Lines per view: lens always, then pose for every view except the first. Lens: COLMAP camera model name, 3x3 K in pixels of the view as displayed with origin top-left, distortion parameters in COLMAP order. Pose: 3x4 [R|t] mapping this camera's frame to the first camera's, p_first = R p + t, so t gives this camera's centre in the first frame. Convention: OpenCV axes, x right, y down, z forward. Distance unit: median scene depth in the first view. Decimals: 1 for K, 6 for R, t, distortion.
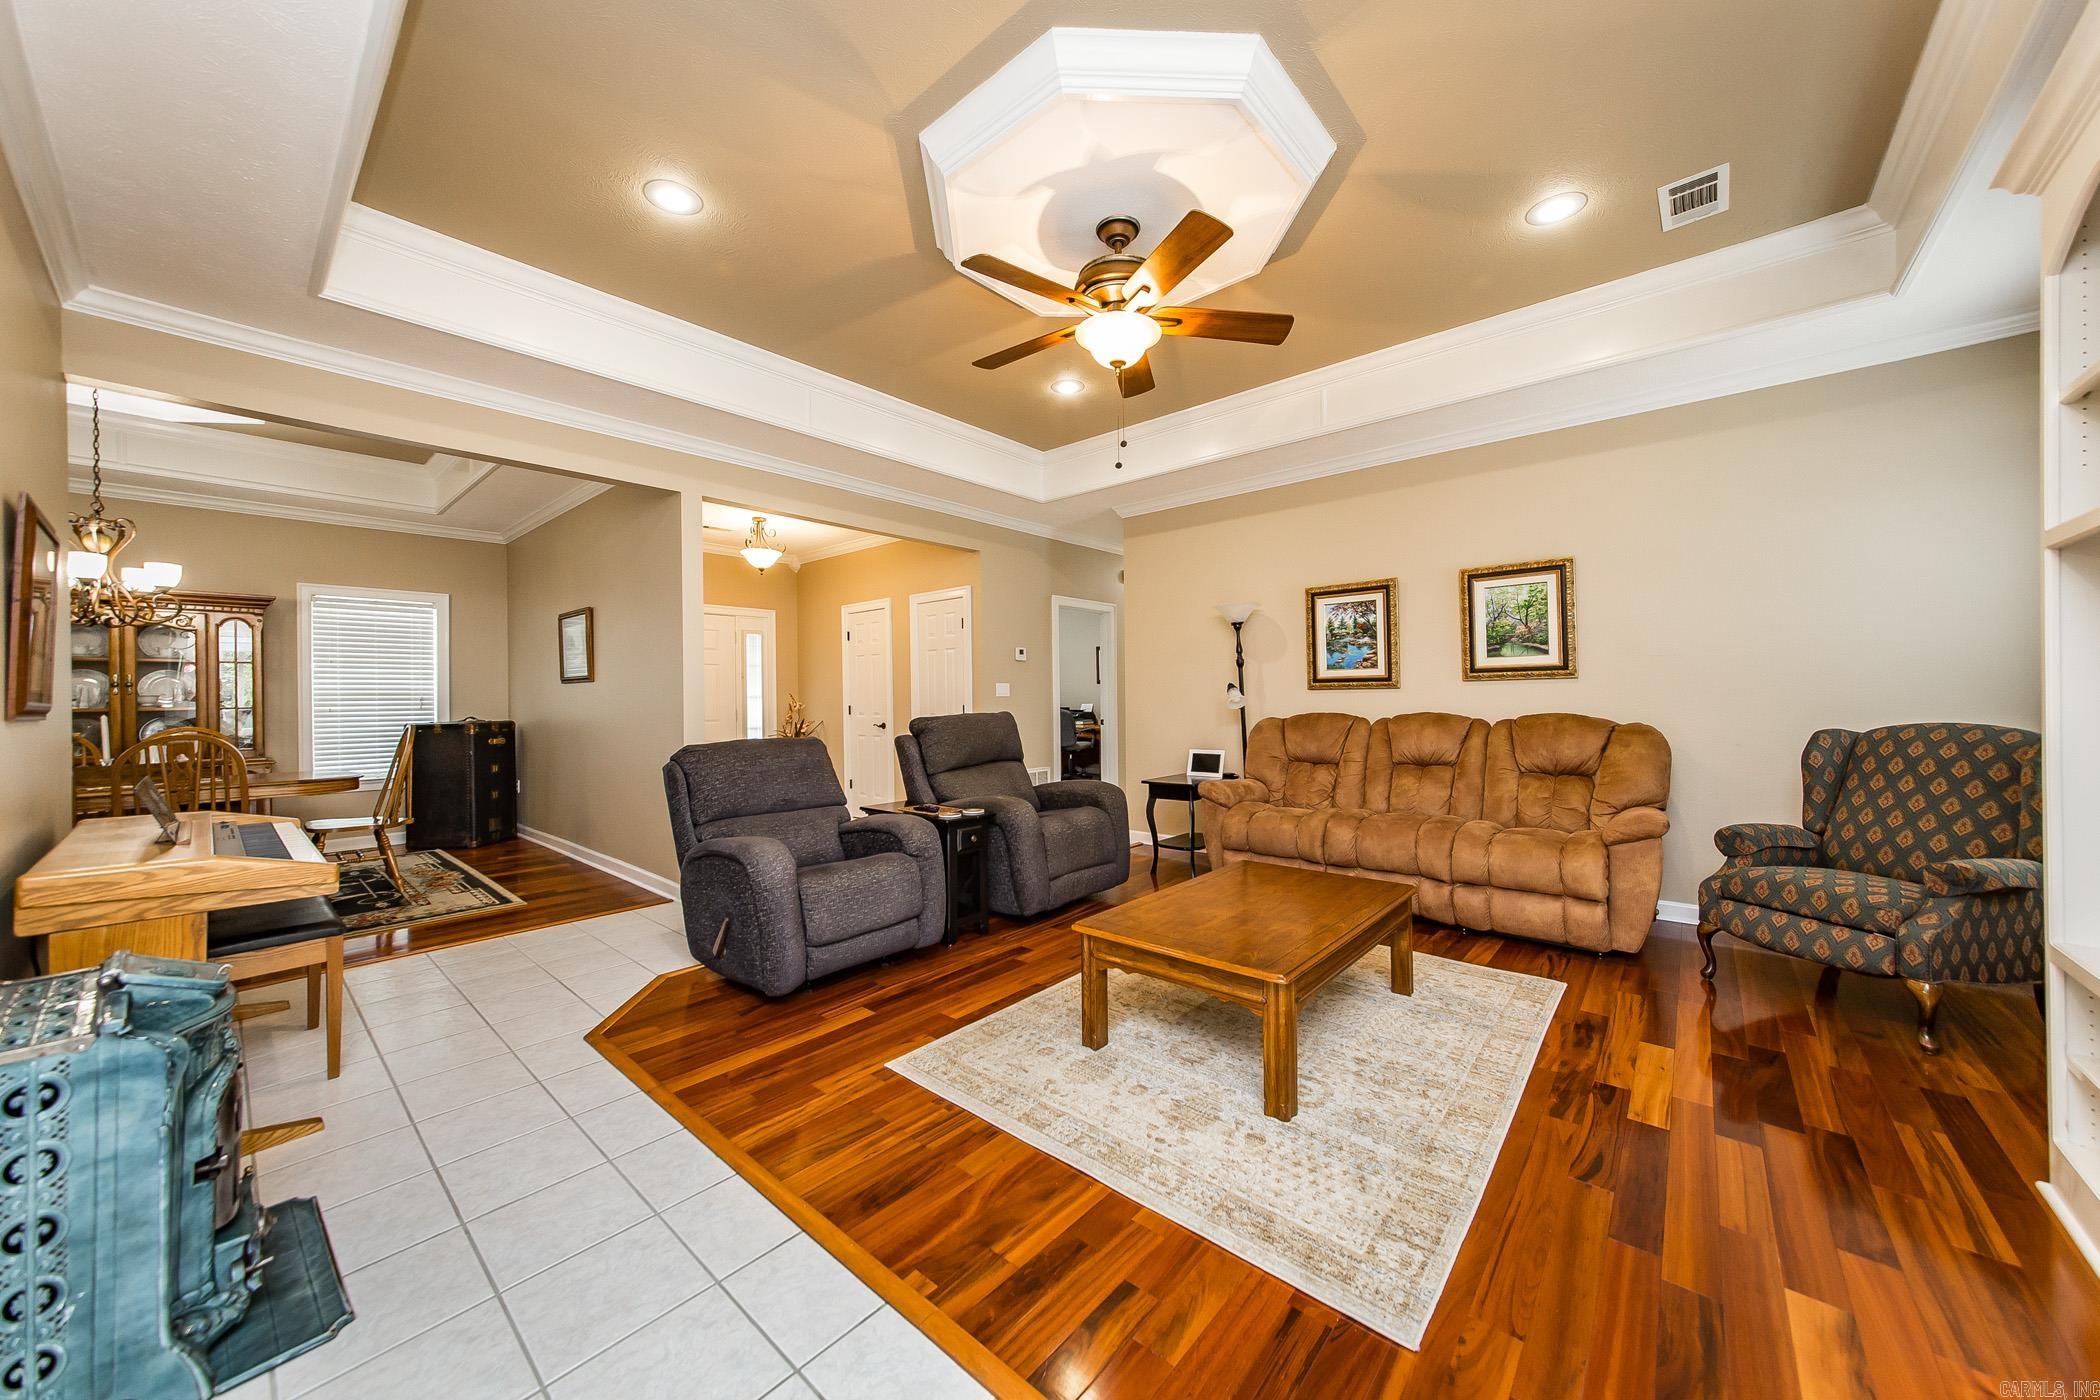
lens RADIAL K [[752.0, 0, 1056.5], [0, 752.0, 690.1], [0, 0, 1]] dist [-0.006564, 0.001978]
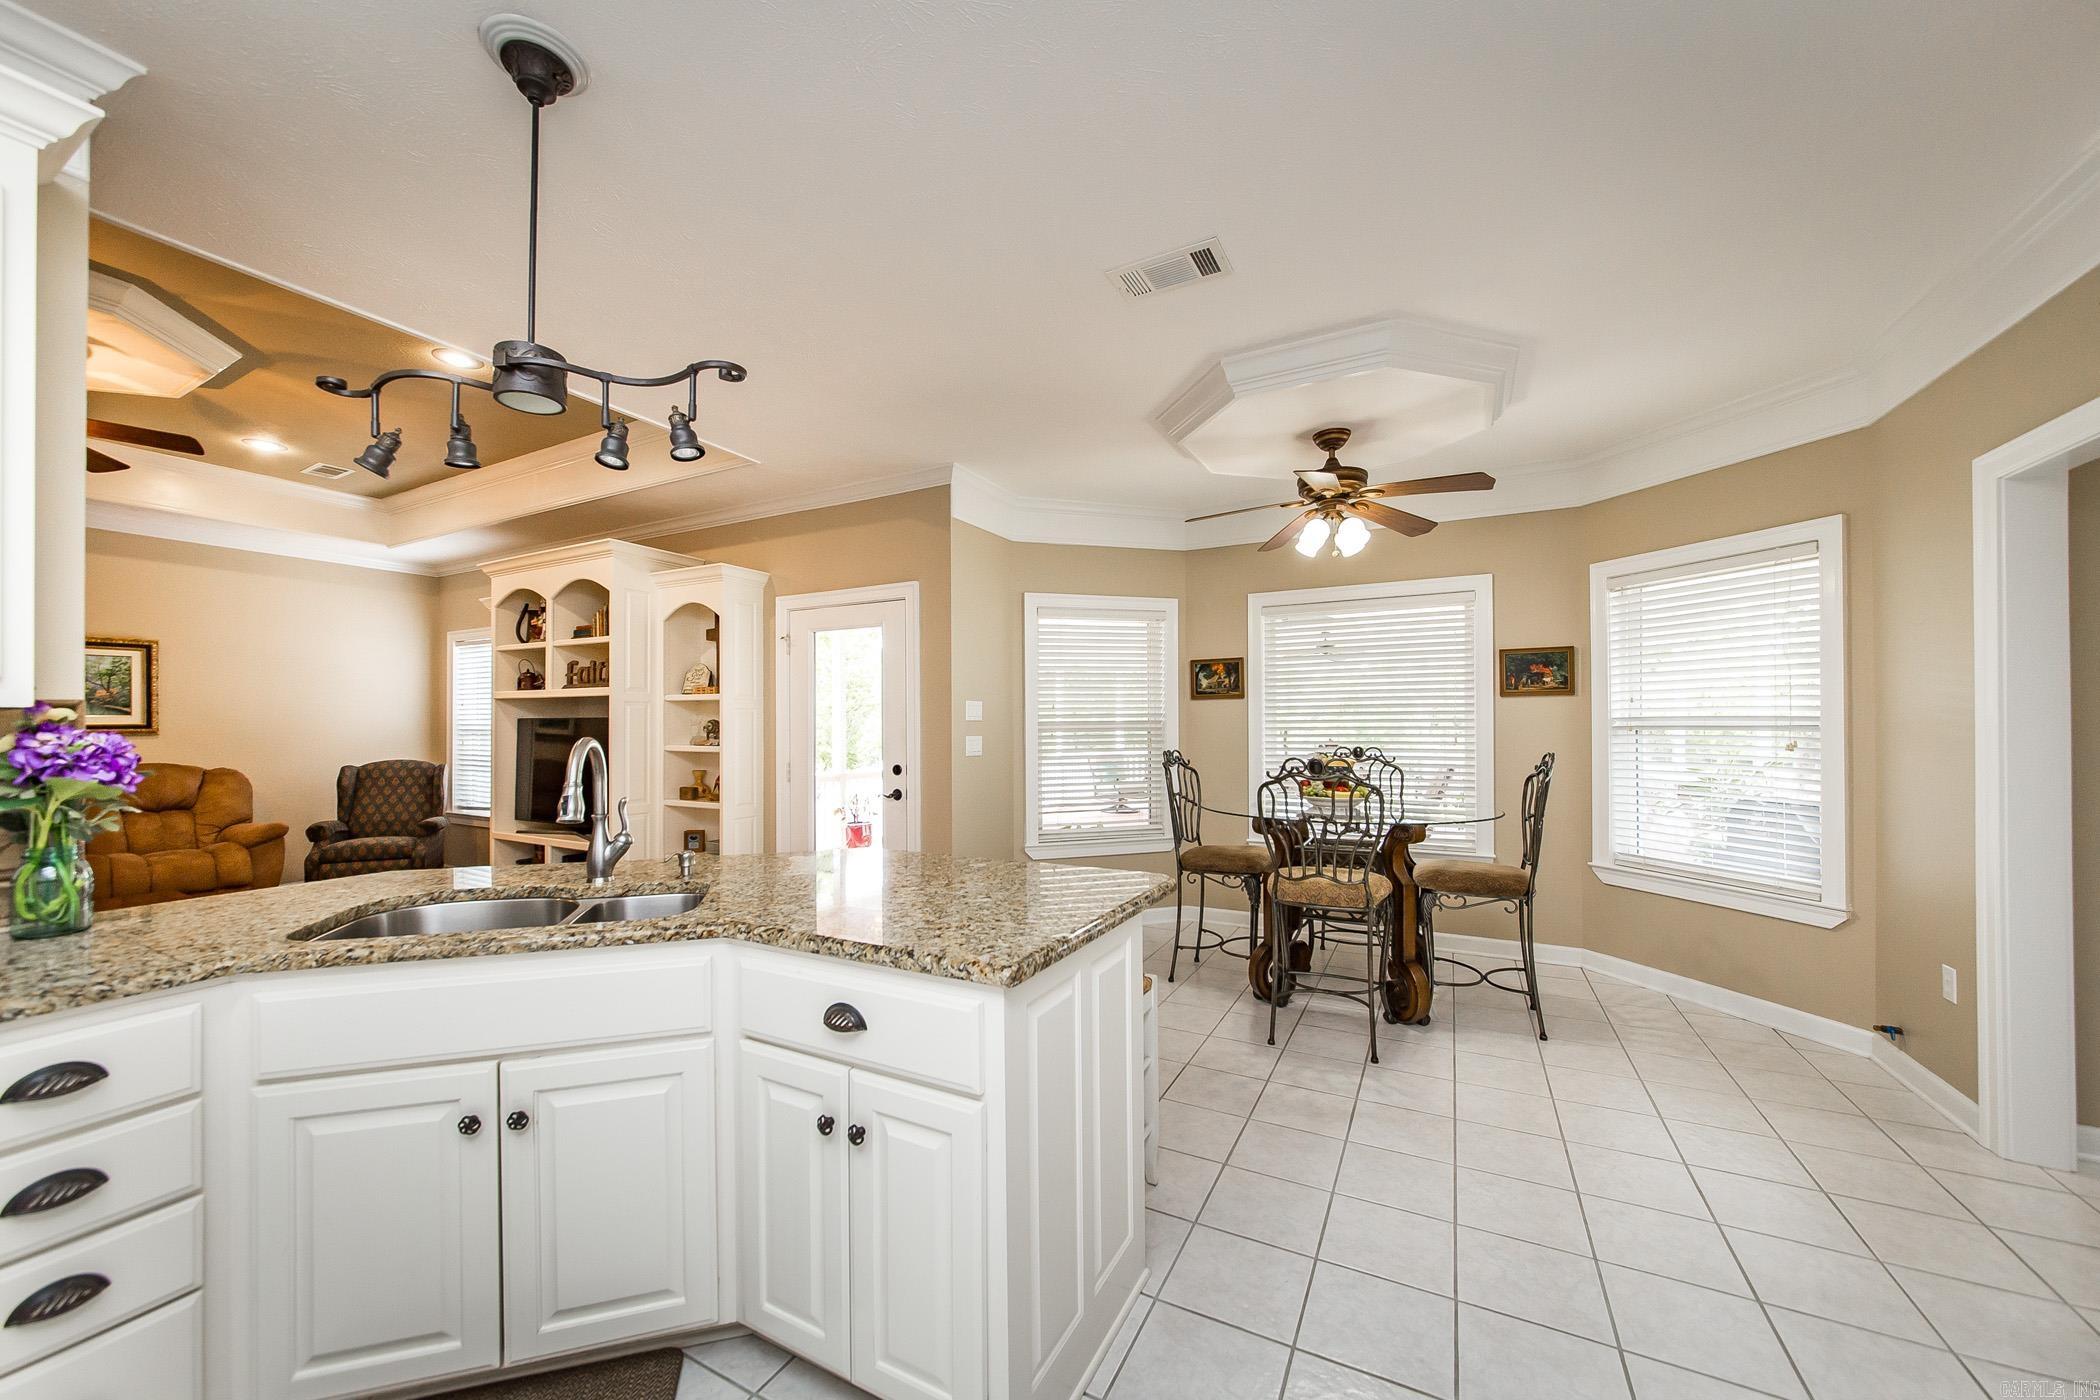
lens RADIAL K [[752.0, 0, 1044.4], [0, 752.0, 723.0], [0, 0, 1]] dist [-0.006564, 0.001978]
pose [[-0.218753, 0.010960, 0.975719, -0.853187], [-0.007323, 0.999890, -0.012874, -0.030007], [-0.975753, -0.009961, -0.218649, -0.189141]]
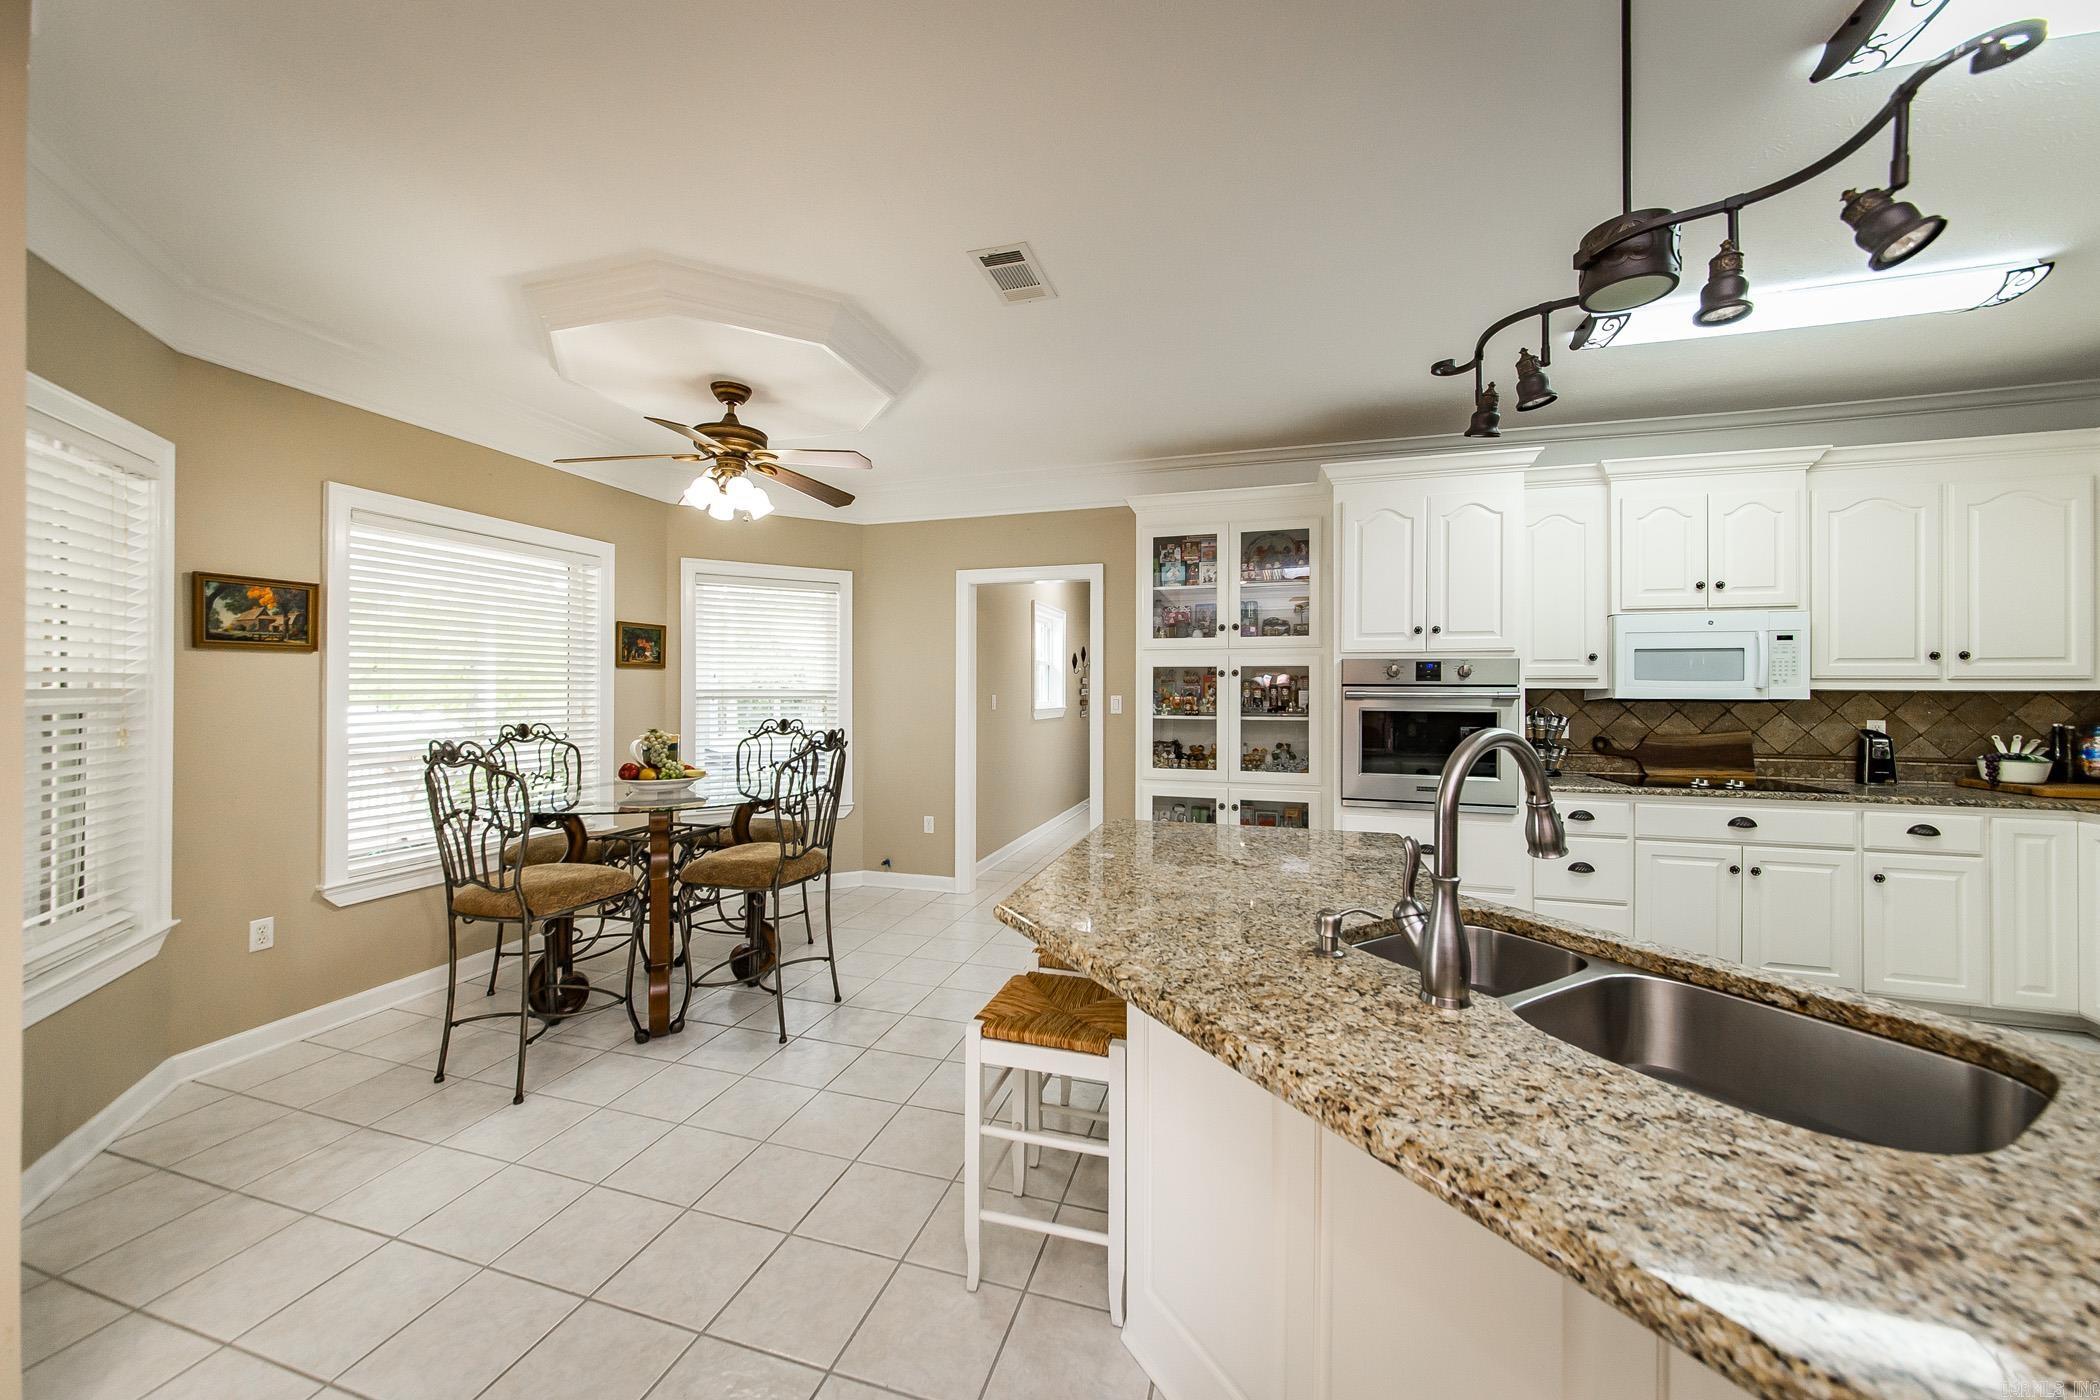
lens RADIAL K [[752.0, 0, 1046.9], [0, 752.0, 689.4], [0, 0, 1]] dist [-0.006564, 0.001978]
pose [[-0.915135, 0.005708, -0.403107, -0.128630], [0.010813, 0.999888, -0.010389, -0.037335], [0.403003, -0.013867, -0.915094, 0.150490]]
